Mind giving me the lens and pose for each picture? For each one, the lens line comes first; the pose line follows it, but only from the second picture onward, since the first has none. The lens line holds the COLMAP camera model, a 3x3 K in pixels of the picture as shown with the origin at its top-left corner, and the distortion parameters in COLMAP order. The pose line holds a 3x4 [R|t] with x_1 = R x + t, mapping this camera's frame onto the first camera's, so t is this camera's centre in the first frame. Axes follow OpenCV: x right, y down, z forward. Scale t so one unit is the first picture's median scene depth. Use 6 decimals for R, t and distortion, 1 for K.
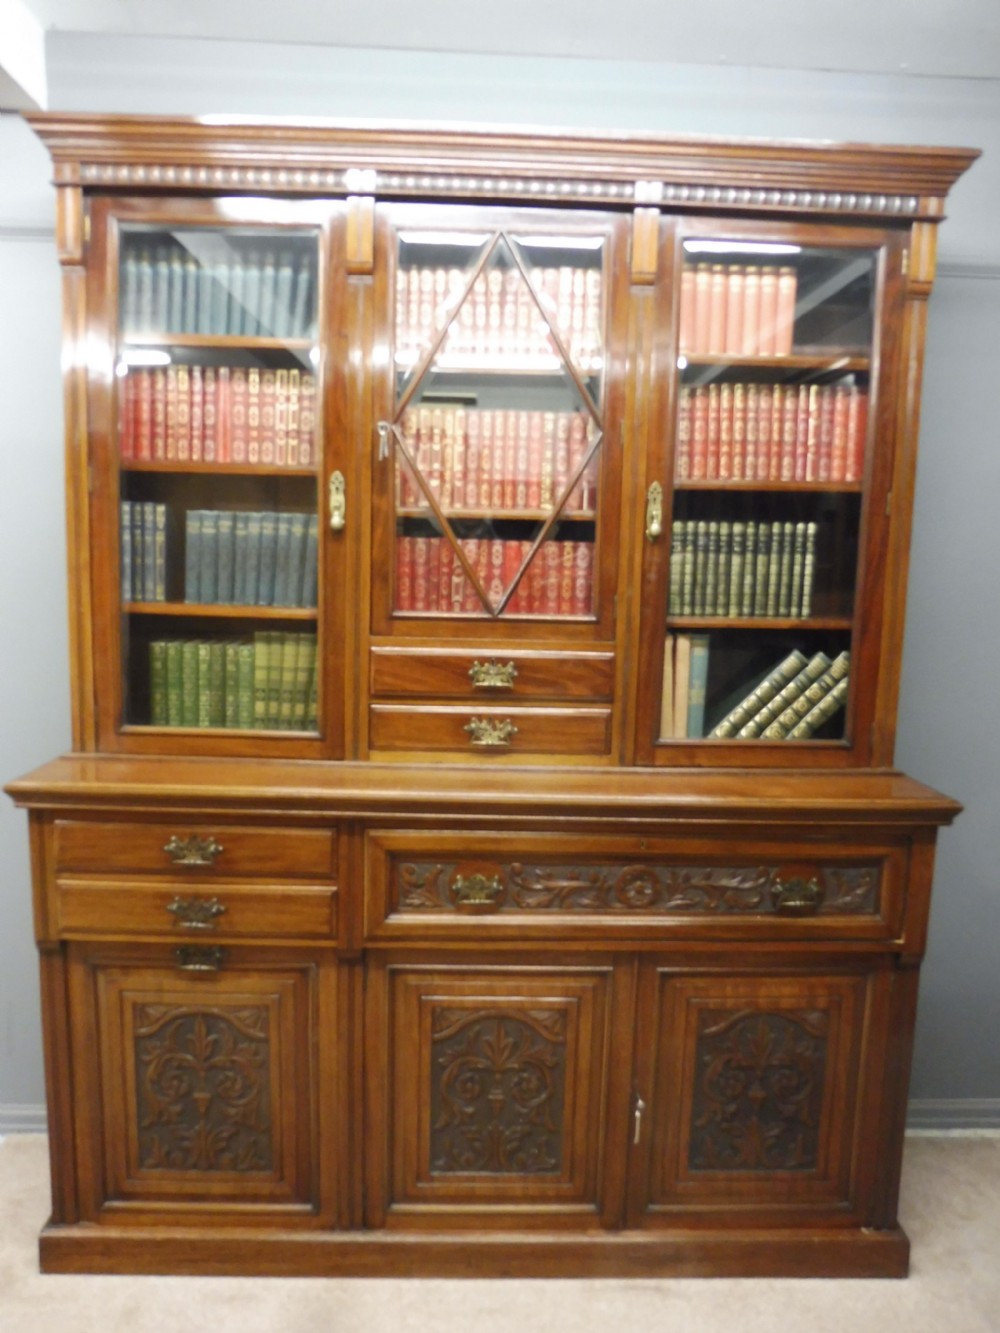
lens RADIAL K [[952.0, 0, 500.0], [0, 952.0, 666.5], [0, 0, 1]] dist [-0.043119, -0.008610]
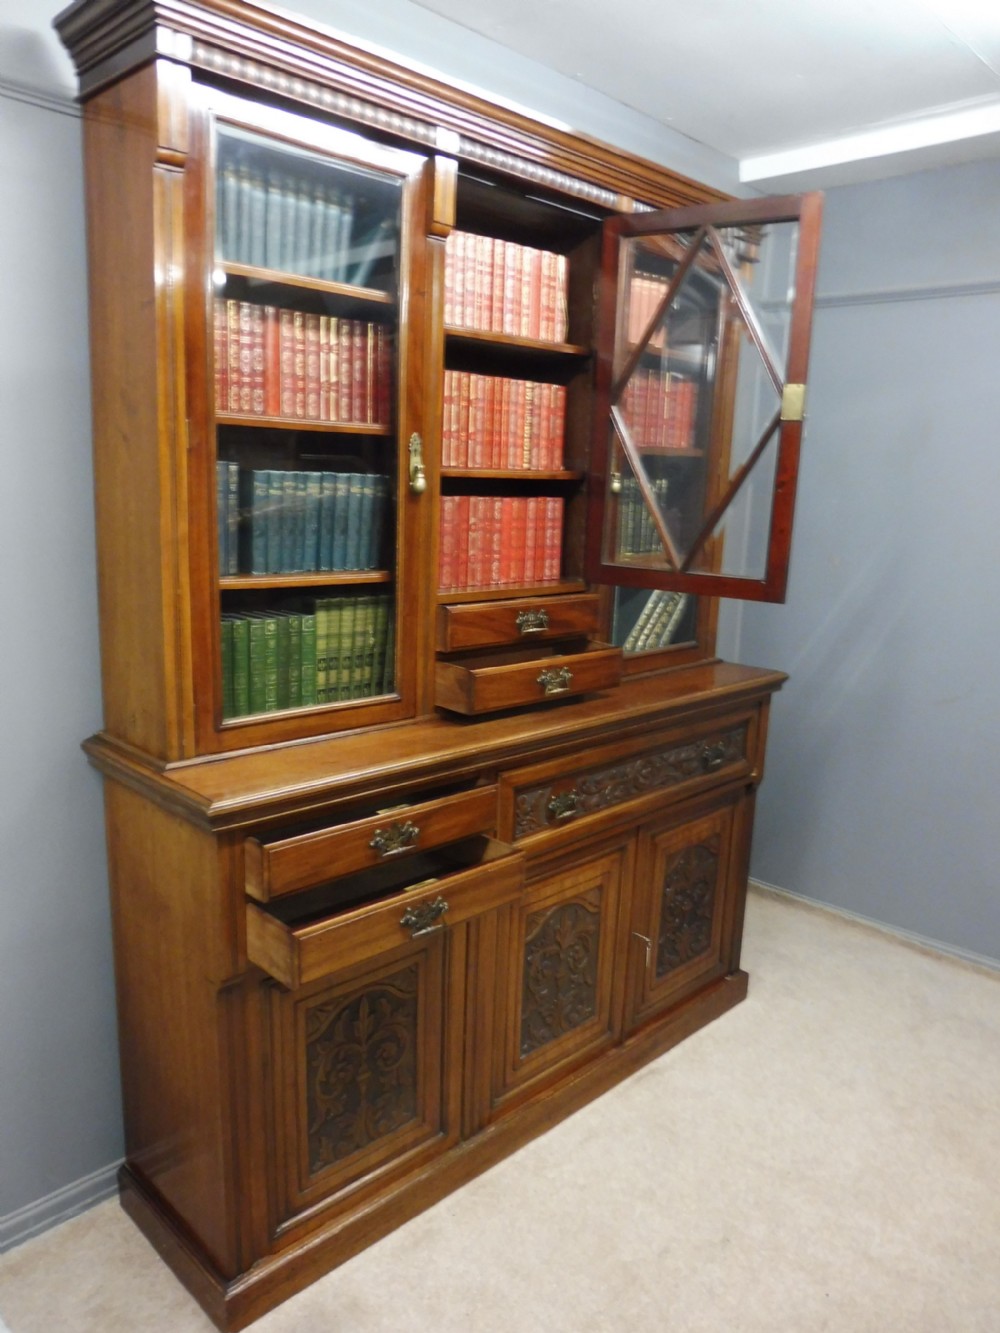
lens RADIAL K [[971.2, 0, 500.5], [0, 971.2, 671.4], [0, 0, 1]] dist [-0.042739, 0.011246]
pose [[0.729994, -0.137245, 0.669532, -0.803120], [0.066467, 0.989243, 0.130312, -0.081821], [-0.680214, -0.050625, 0.731263, 0.173972]]
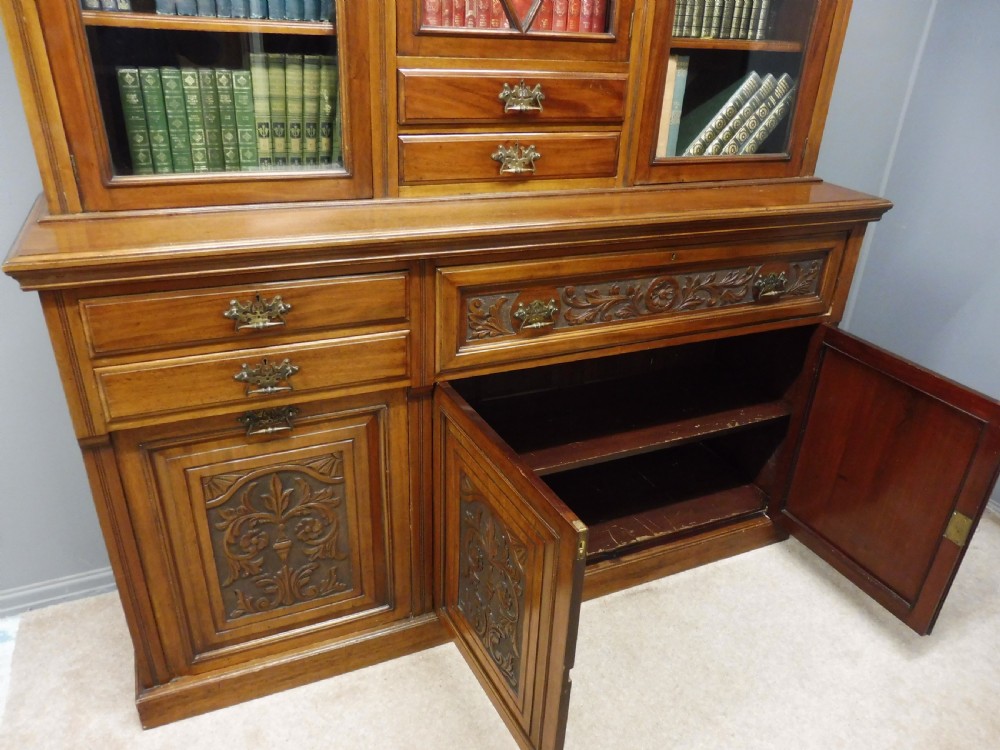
lens RADIAL K [[729.8, 0, 503.9], [0, 729.8, 381.6], [0, 0, 1]] dist [-0.043080, 0.005531]
pose [[0.925543, -0.156143, 0.344947, -0.325920], [0.024746, 0.934010, 0.356388, 0.014552], [-0.377832, -0.321317, 0.868331, 0.267090]]
